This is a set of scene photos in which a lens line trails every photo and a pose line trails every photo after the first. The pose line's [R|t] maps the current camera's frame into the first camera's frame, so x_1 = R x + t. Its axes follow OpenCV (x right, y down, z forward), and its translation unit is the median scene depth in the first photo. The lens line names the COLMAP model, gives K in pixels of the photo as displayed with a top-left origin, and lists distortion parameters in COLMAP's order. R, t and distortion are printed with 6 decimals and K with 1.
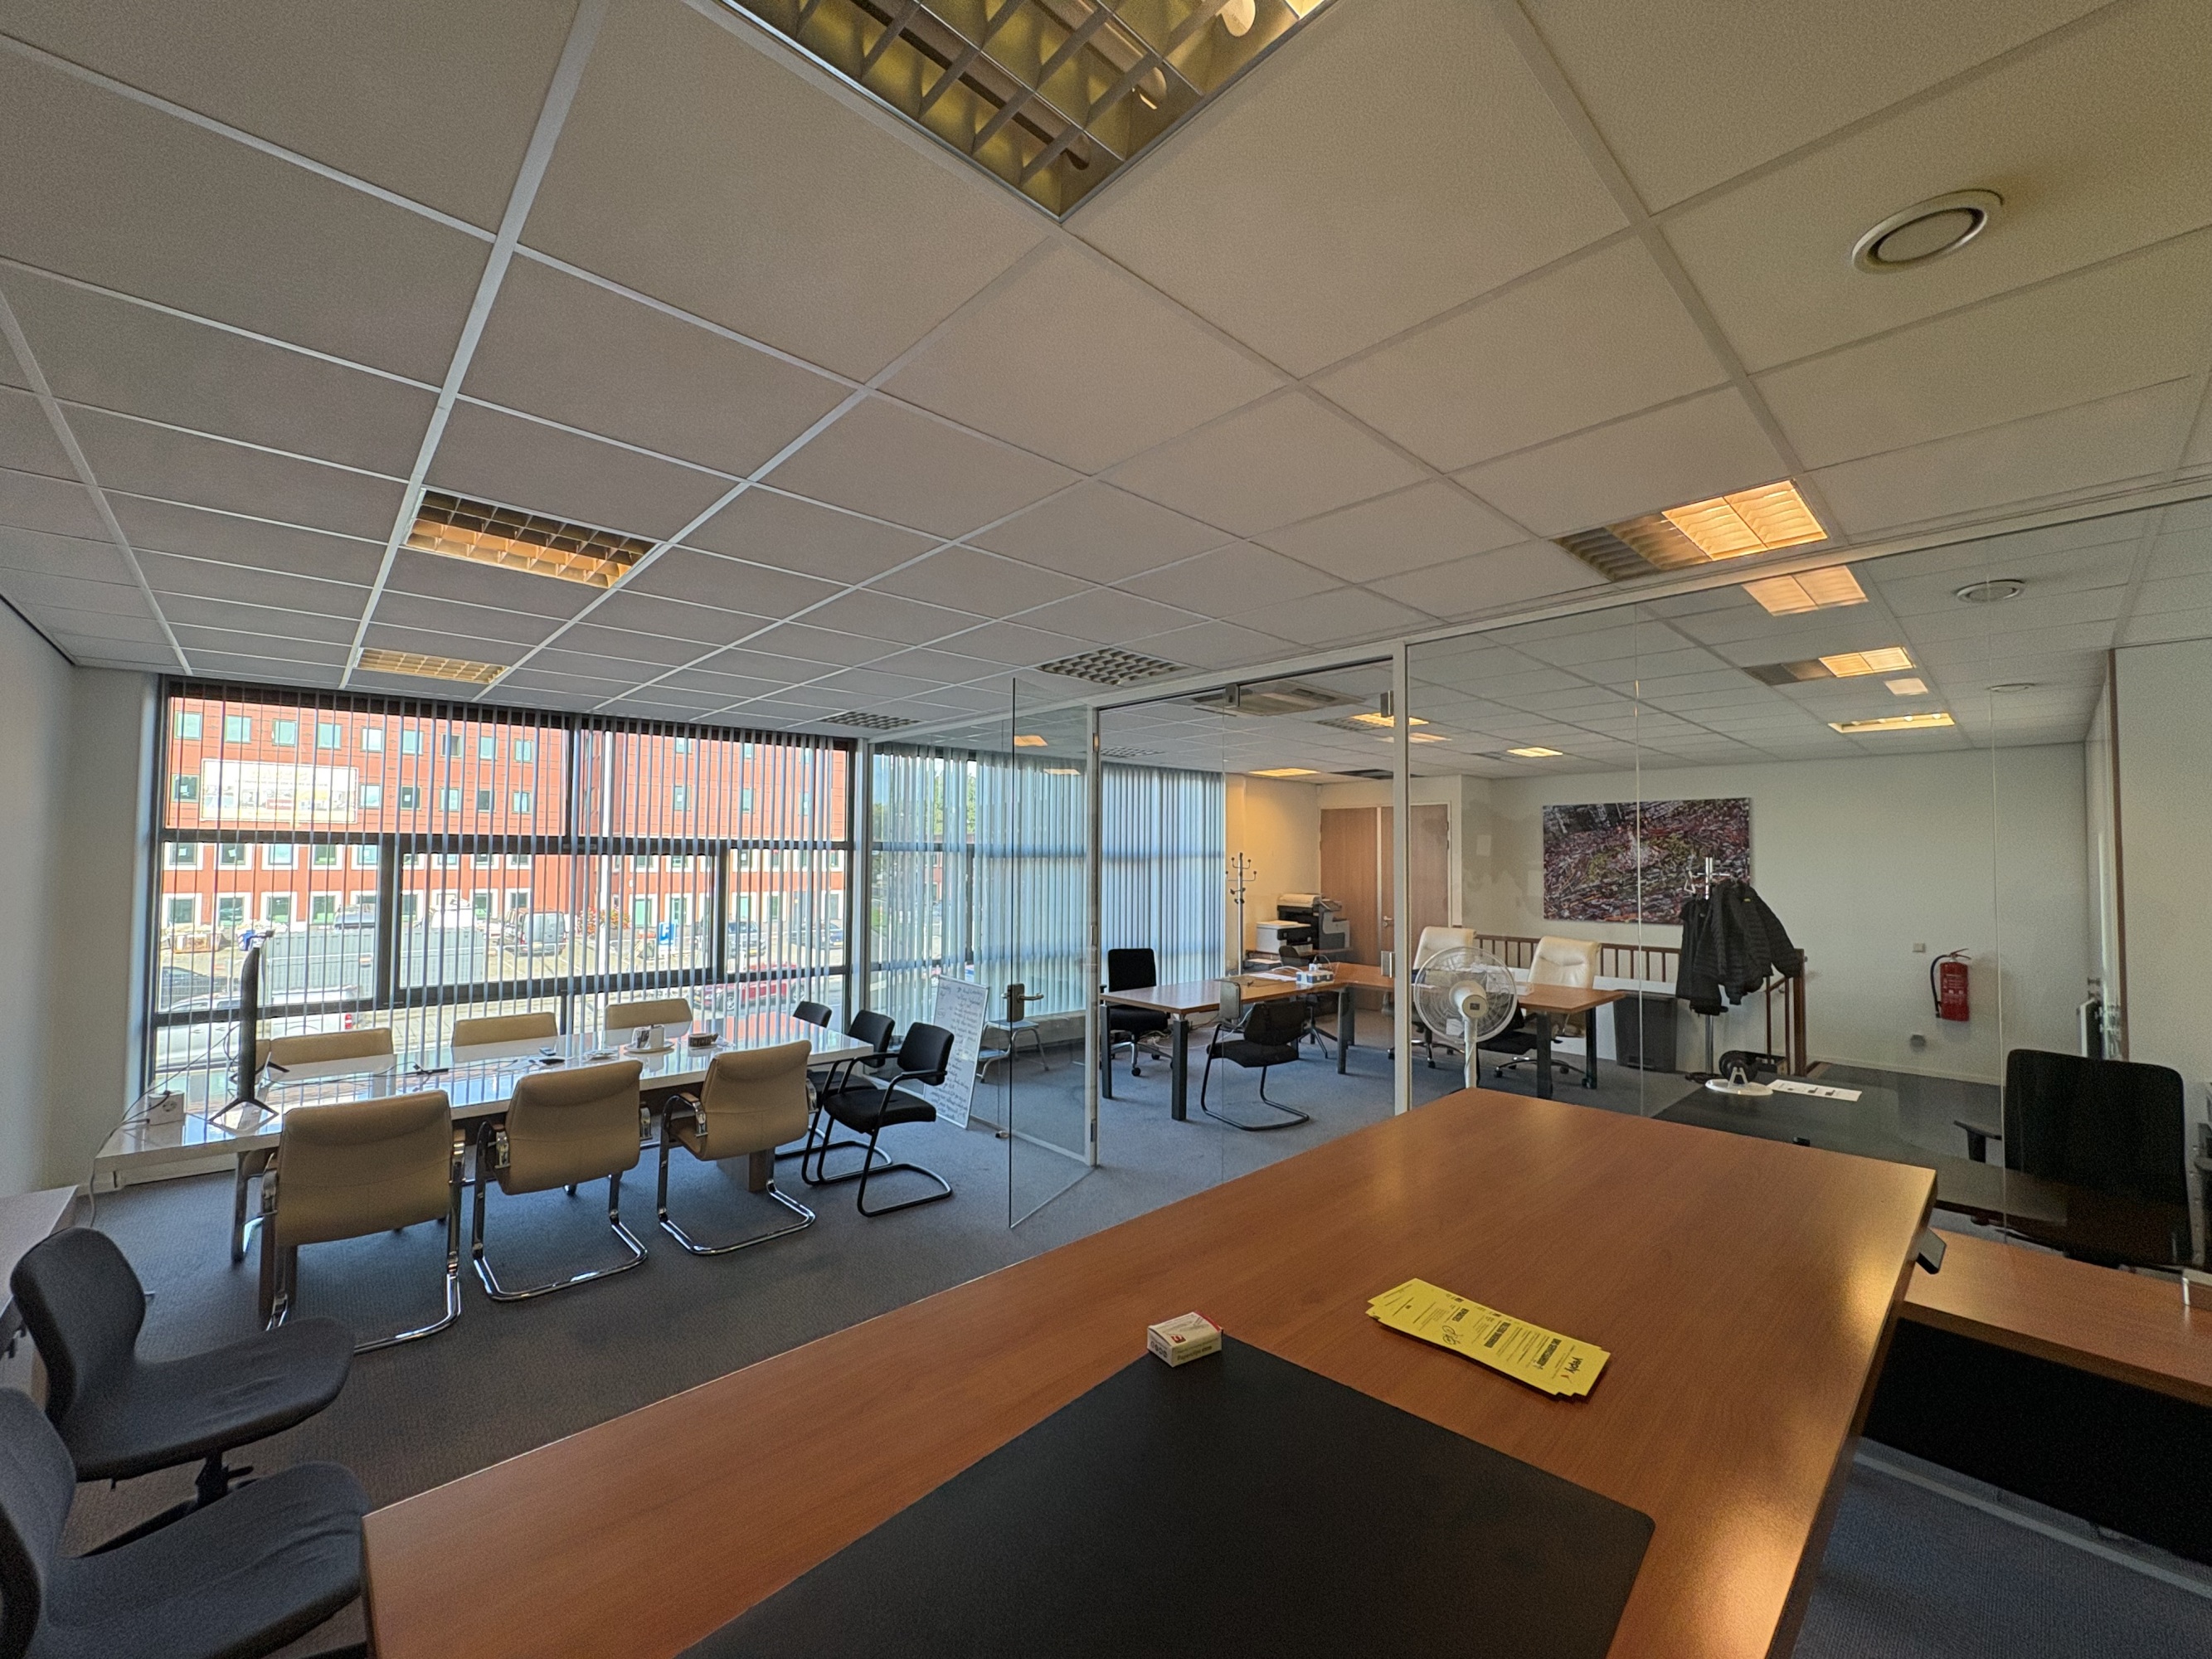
lens RADIAL K [[883.1, 0, 1105.1], [0, 883.1, 825.1], [0, 0, 1]] dist [0.004425, 0.000718]
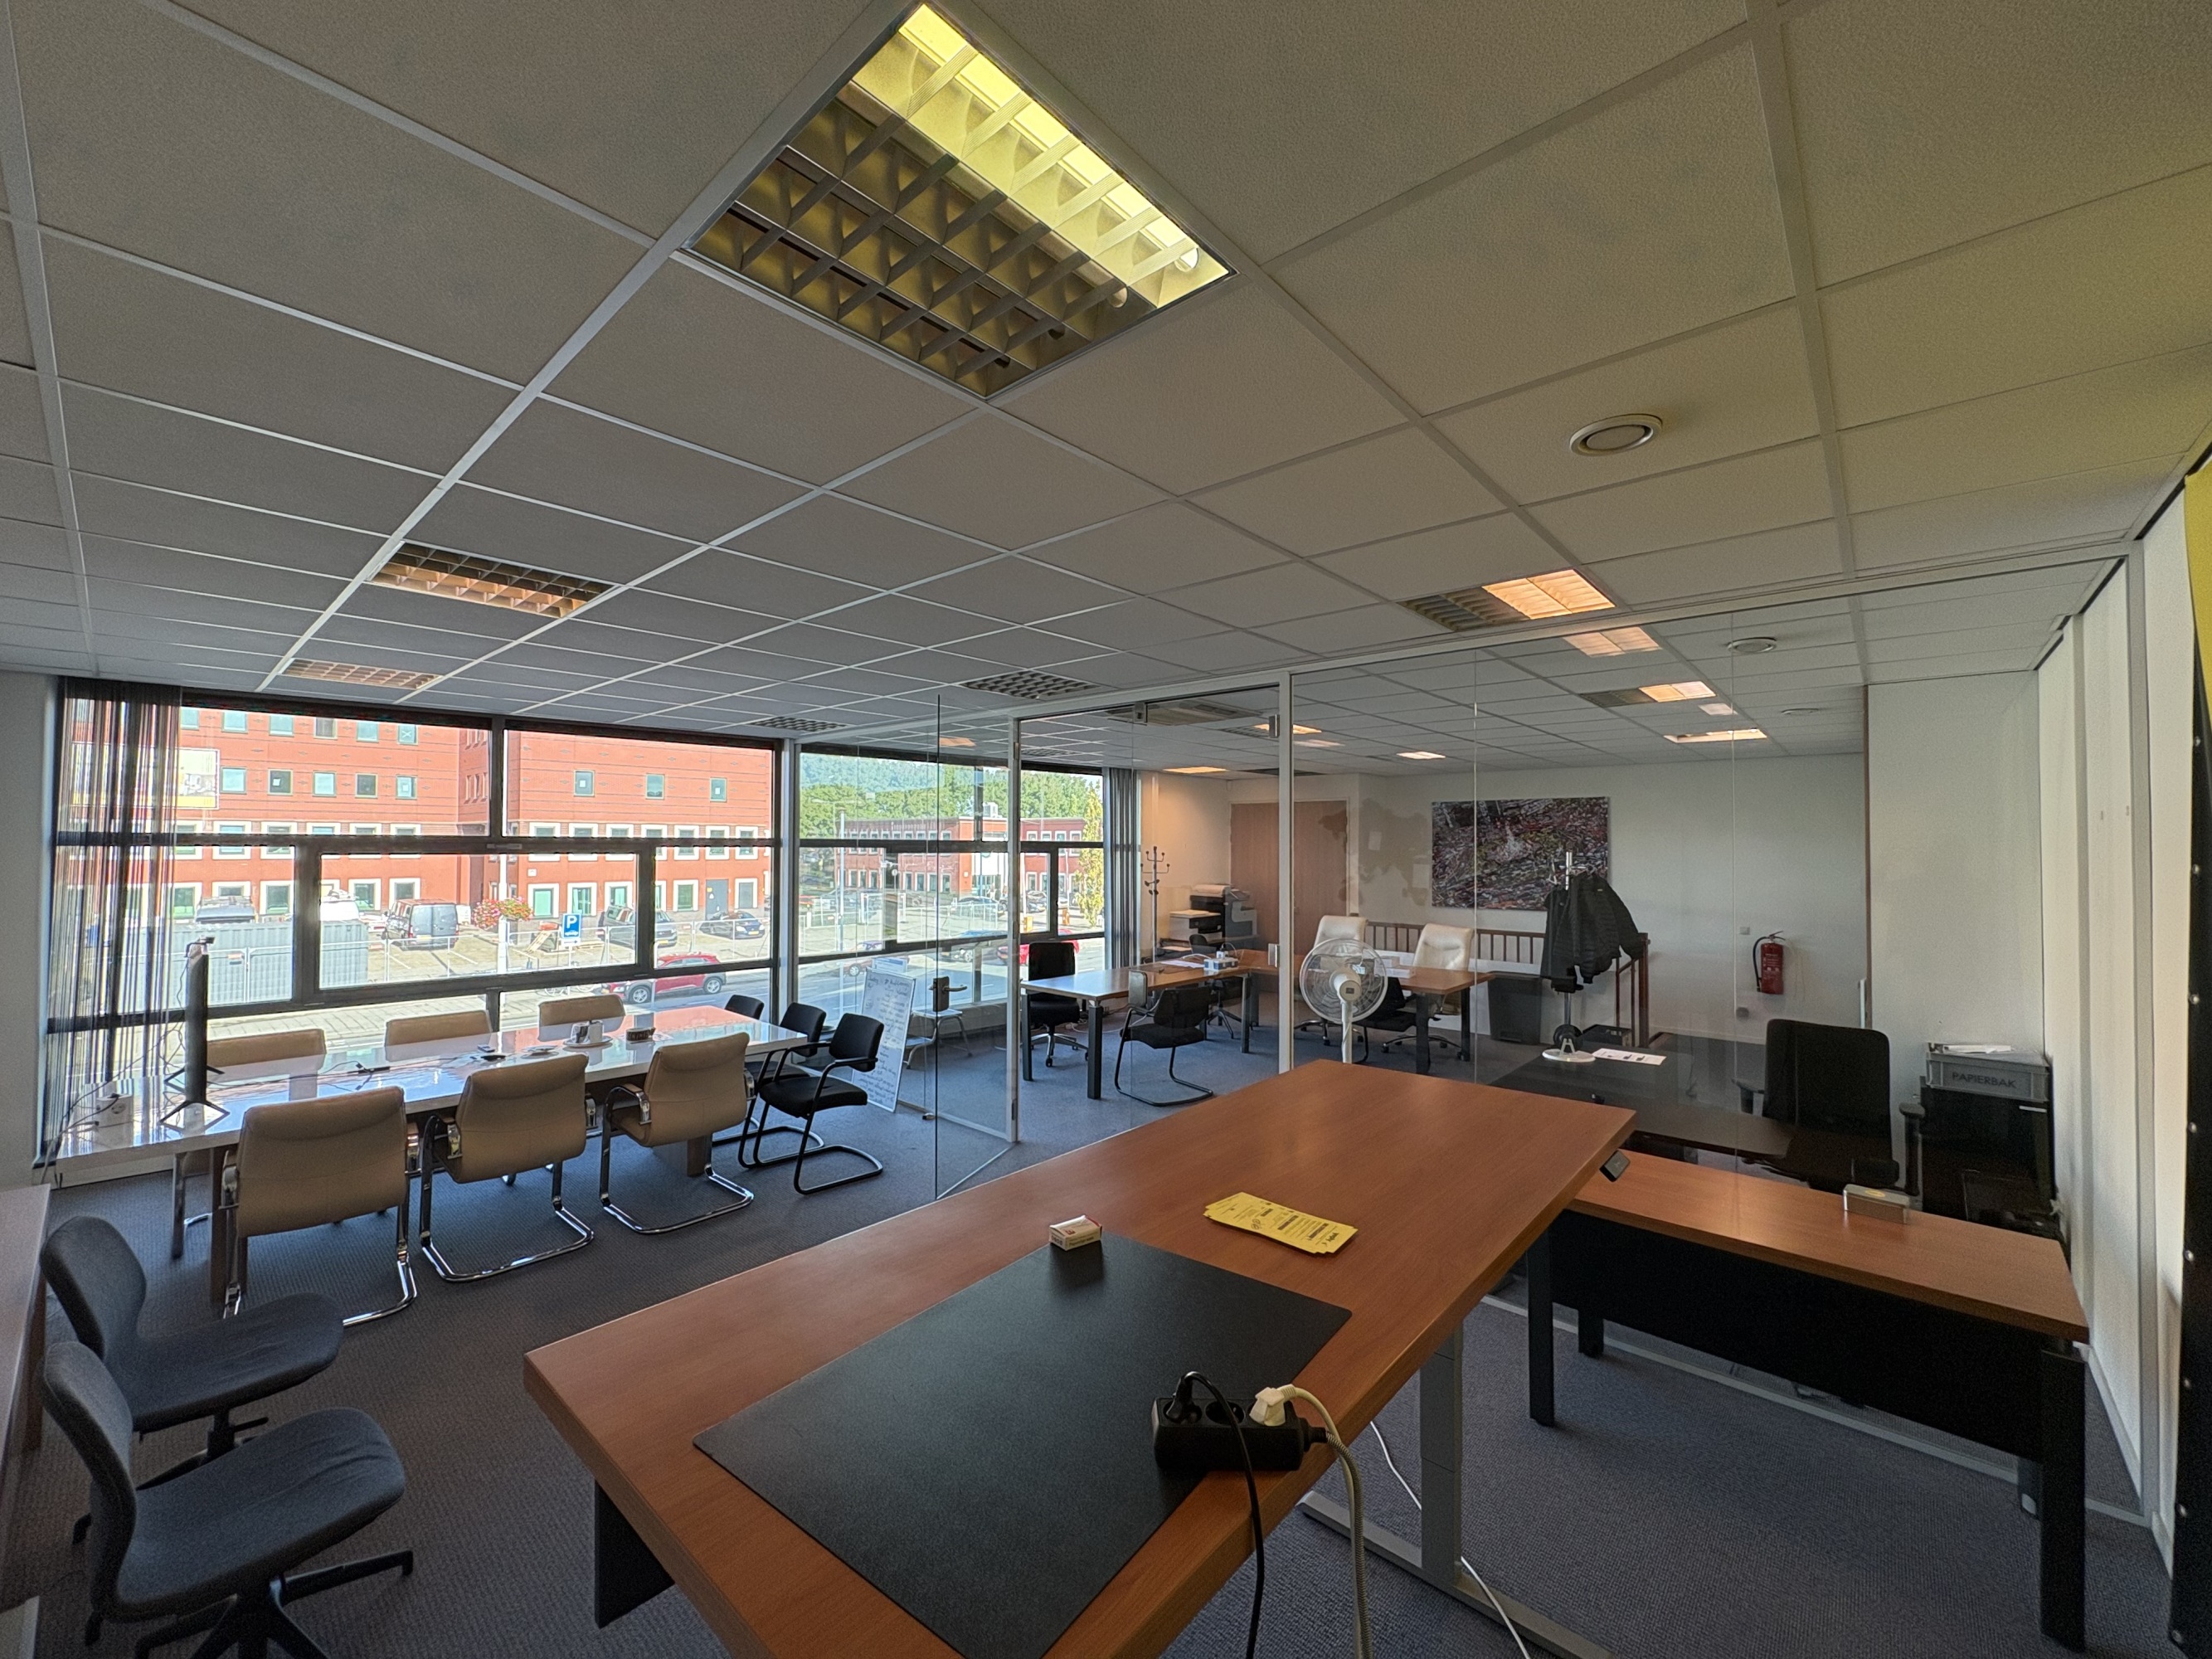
lens RADIAL K [[883.1, 0, 1100.6], [0, 883.1, 827.7], [0, 0, 1]] dist [0.004425, 0.000718]
pose [[0.996550, -0.001462, 0.082986, 0.002570], [-0.000118, 0.999819, 0.019021, -0.024571], [-0.082998, -0.018965, 0.996369, -0.096555]]
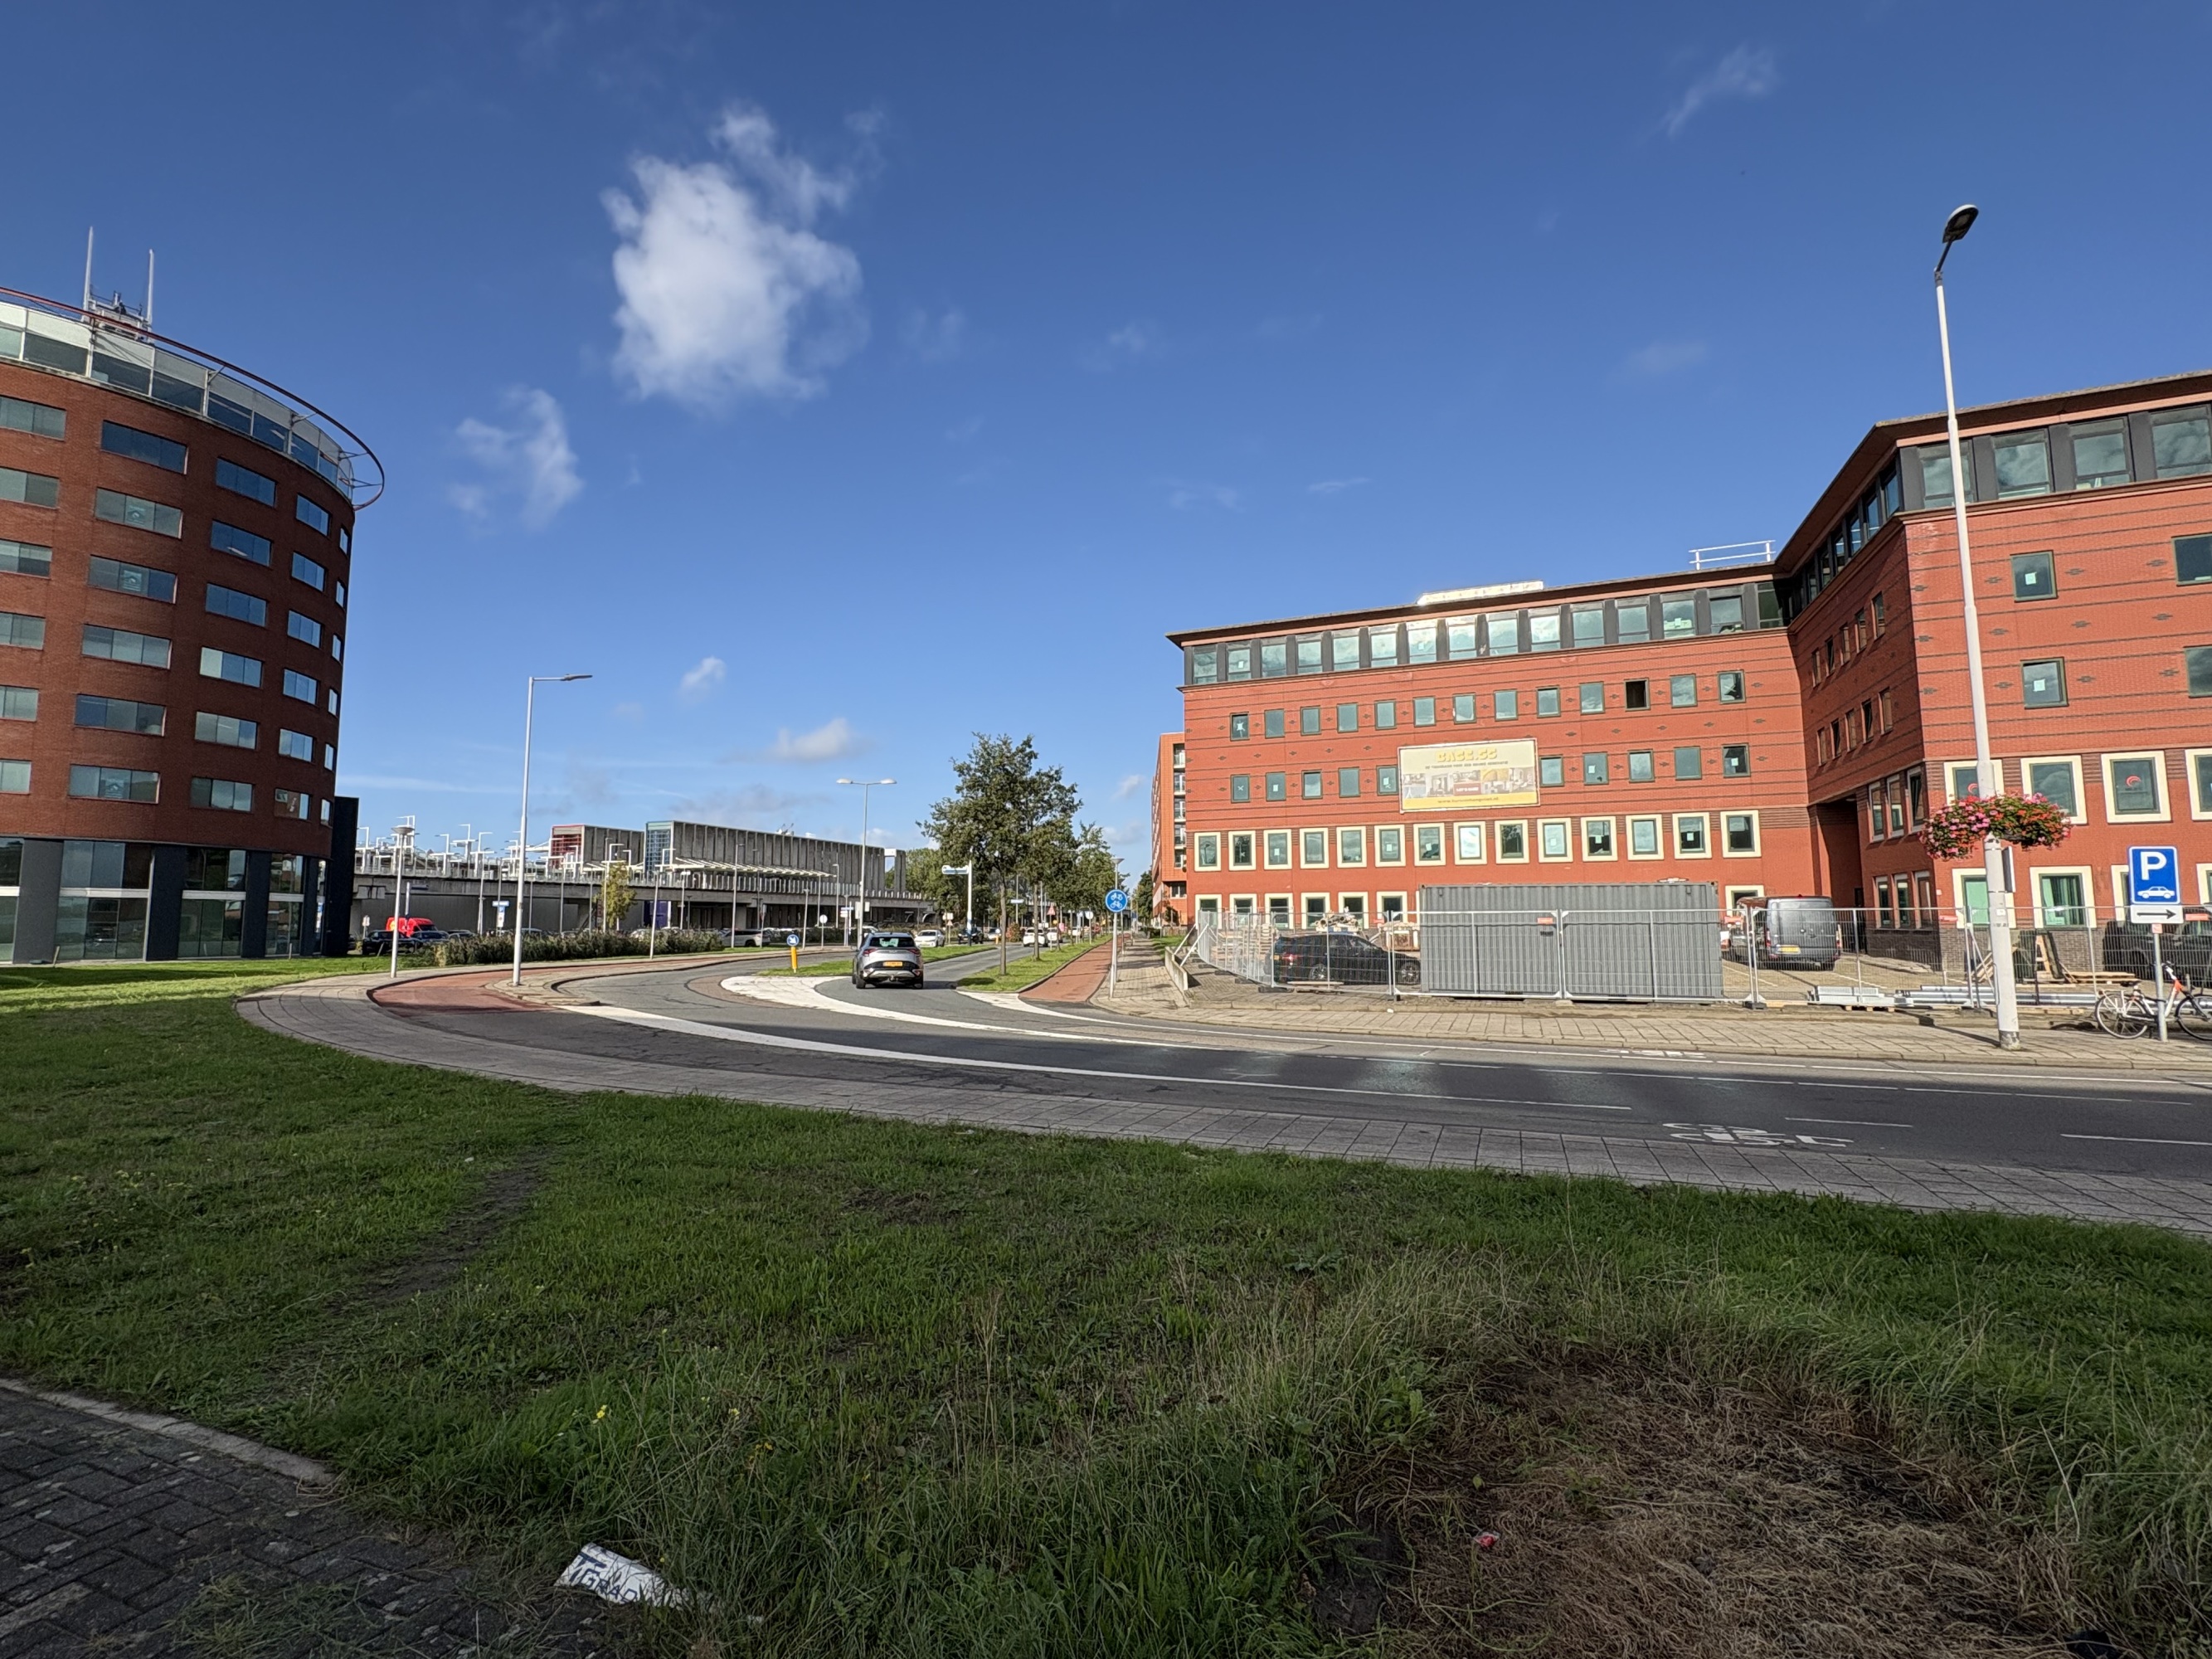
lens RADIAL K [[1032.7, 0, 1093.0], [0, 1032.7, 820.5], [0, 0, 1]] dist [0.000404, -0.000112]
pose [[0.428527, -0.100489, -0.897923, -0.316254], [0.042483, 0.994938, -0.091072, 0.118254], [0.902530, 0.000881, 0.430627, 0.322540]]
